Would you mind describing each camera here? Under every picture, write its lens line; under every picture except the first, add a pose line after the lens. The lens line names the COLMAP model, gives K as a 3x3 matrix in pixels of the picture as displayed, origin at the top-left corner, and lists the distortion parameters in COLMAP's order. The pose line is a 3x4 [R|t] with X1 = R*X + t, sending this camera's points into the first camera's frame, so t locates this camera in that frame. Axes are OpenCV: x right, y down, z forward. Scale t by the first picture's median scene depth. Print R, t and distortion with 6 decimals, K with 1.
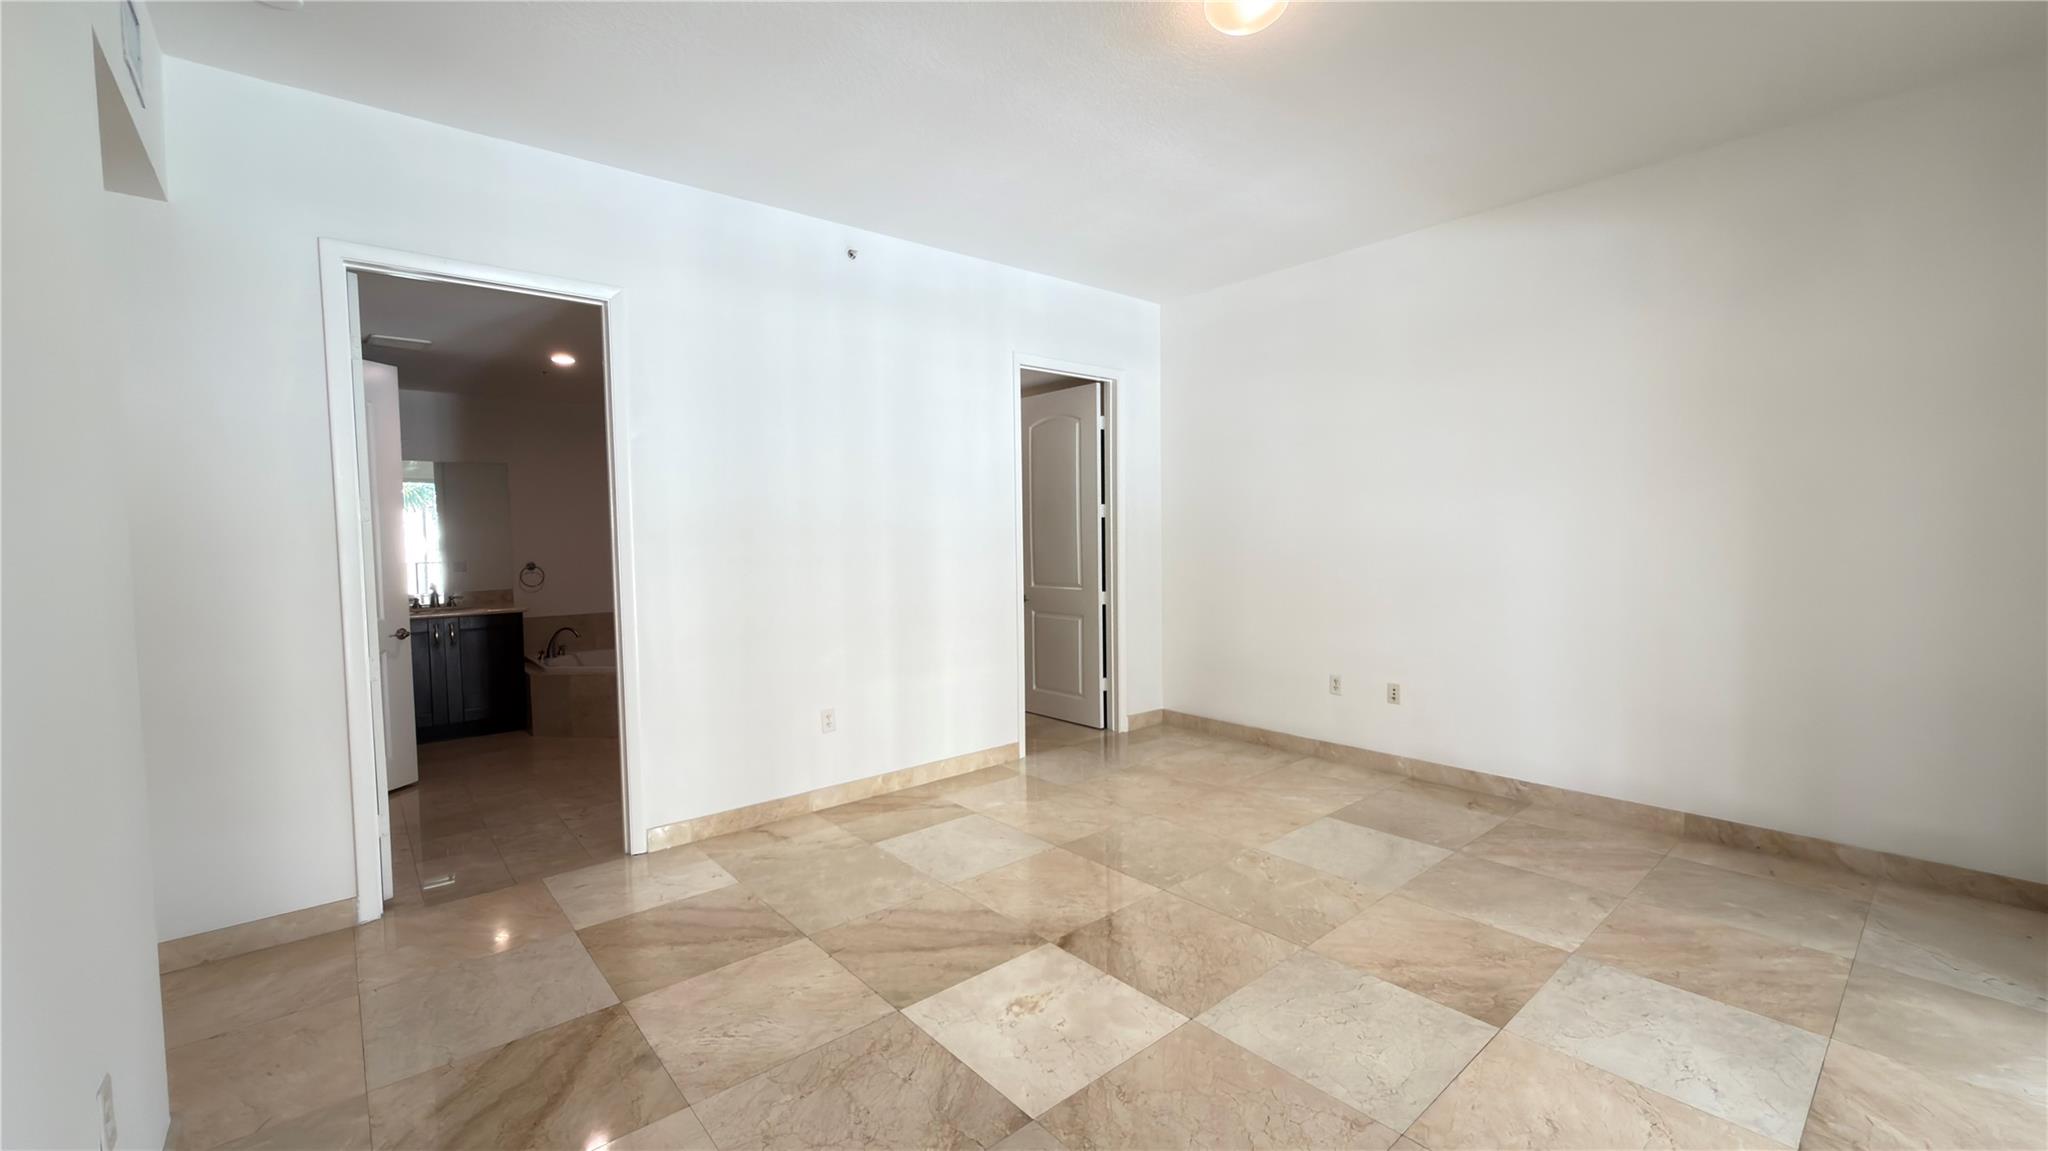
lens RADIAL K [[819.7, 0, 1022.9], [0, 819.7, 571.0], [0, 0, 1]] dist [-0.001879, 0.000874]
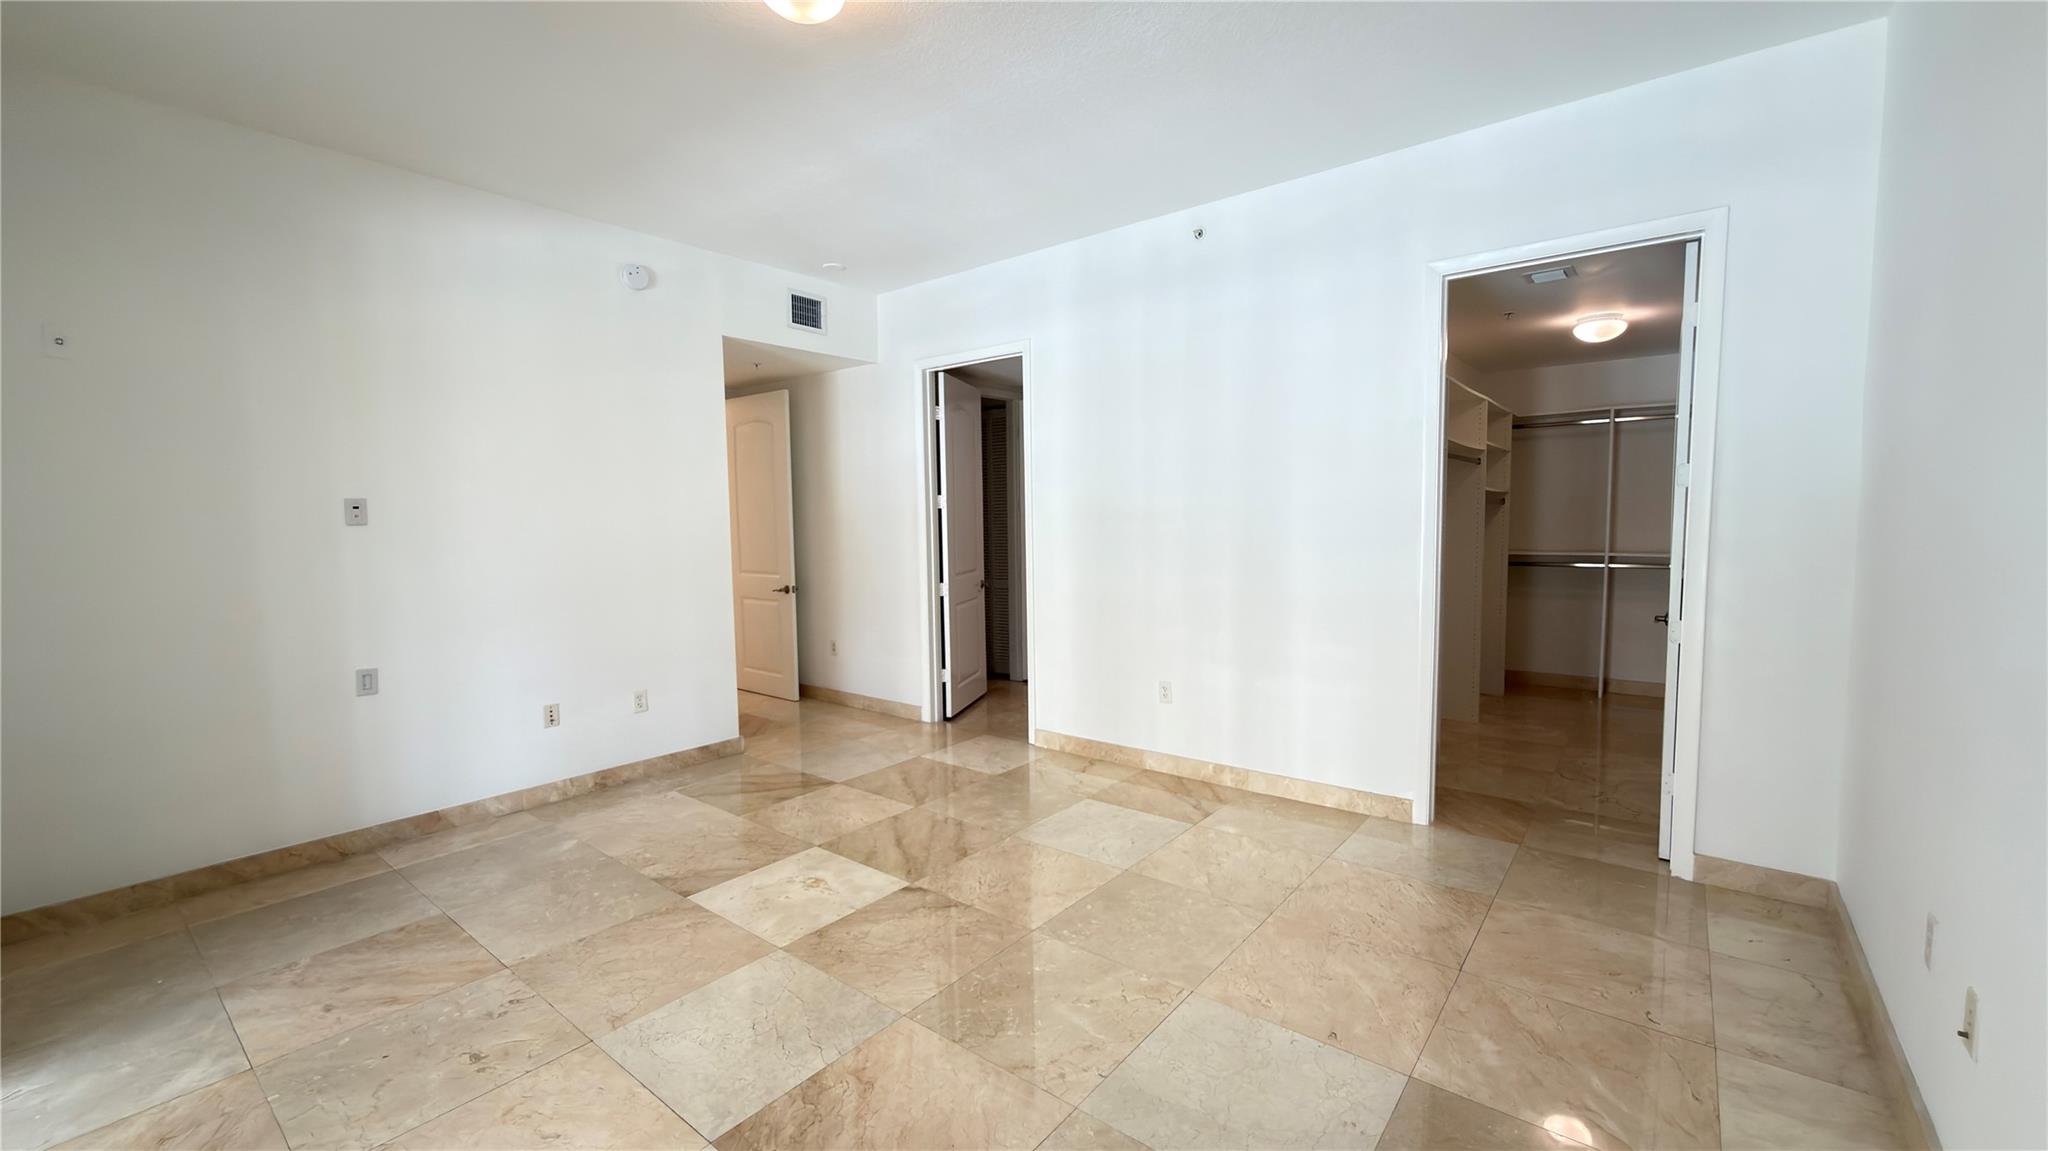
lens RADIAL K [[819.7, 0, 1031.8], [0, 819.7, 577.3], [0, 0, 1]] dist [-0.001879, 0.000874]
pose [[0.189916, 0.087471, -0.977896, 0.915340], [-0.035106, 0.995991, 0.082272, -0.058037], [0.981172, 0.018706, 0.192226, 0.748549]]
